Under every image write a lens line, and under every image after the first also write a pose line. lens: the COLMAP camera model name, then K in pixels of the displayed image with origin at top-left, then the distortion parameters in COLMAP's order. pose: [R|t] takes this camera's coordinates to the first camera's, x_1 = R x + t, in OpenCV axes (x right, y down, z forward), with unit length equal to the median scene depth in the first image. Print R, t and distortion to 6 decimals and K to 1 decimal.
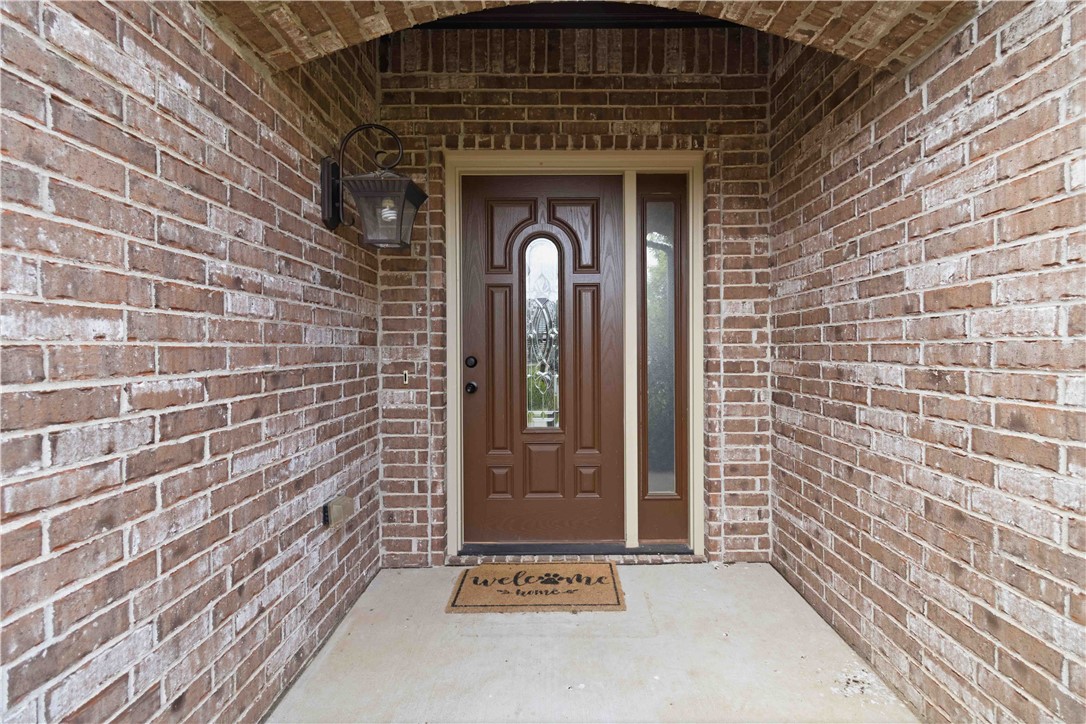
lens RADIAL K [[503.7, 0, 549.1], [0, 503.7, 362.6], [0, 0, 1]] dist [0.002474, 0.001882]
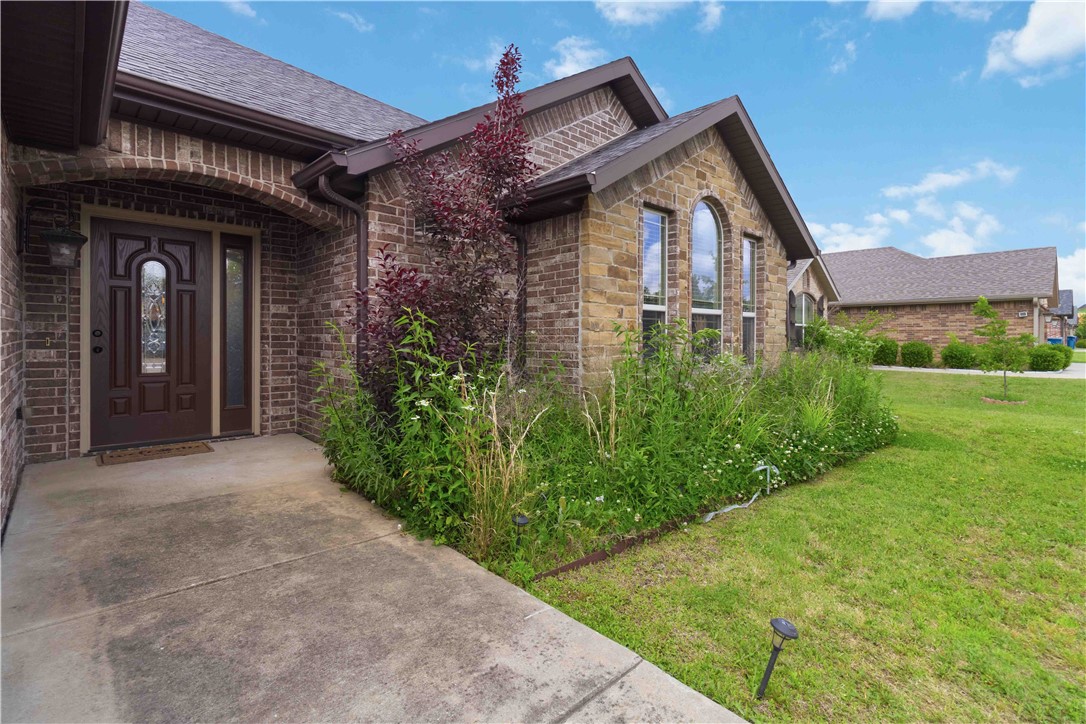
lens RADIAL K [[503.7, 0, 553.5], [0, 503.7, 339.5], [0, 0, 1]] dist [0.002474, 0.001882]
pose [[0.714848, 0.009649, 0.699213, -0.254689], [0.006190, 0.999778, -0.020125, 0.062753], [-0.699252, 0.018715, 0.714630, -1.222727]]
